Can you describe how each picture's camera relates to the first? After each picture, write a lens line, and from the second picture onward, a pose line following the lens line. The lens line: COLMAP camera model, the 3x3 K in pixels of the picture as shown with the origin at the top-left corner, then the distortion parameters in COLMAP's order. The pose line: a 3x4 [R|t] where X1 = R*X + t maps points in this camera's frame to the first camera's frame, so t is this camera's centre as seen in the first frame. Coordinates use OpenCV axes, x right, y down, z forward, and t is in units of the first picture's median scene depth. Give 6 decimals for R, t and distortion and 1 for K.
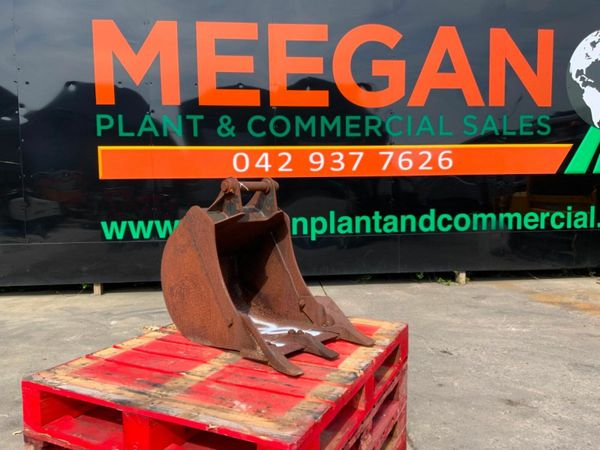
lens RADIAL K [[497.0, 0, 298.3], [0, 497.0, 226.7], [0, 0, 1]] dist [0.088930, -0.183323]
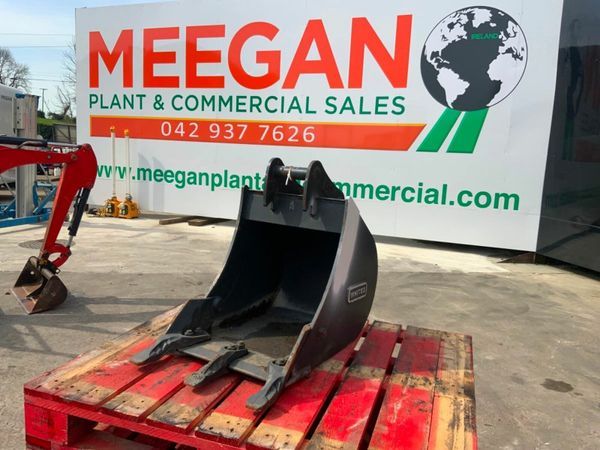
lens RADIAL K [[497.0, 0, 298.3], [0, 497.0, 226.7], [0, 0, 1]] dist [0.088930, -0.183323]
pose [[0.130468, 0.166927, -0.977299, 0.312369], [-0.126115, 0.980512, 0.150639, -0.049152], [0.983399, 0.103598, 0.148977, 0.389161]]
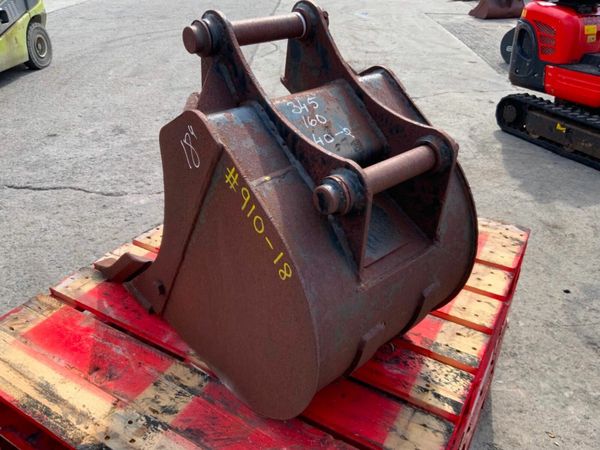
lens RADIAL K [[497.0, 0, 298.3], [0, 497.0, 226.7], [0, 0, 1]] dist [0.088930, -0.183323]
pose [[-0.995678, -0.032998, 0.086810, -0.078308], [0.021872, 0.825135, 0.564512, -0.084801], [-0.090258, 0.563971, -0.820847, 0.670390]]
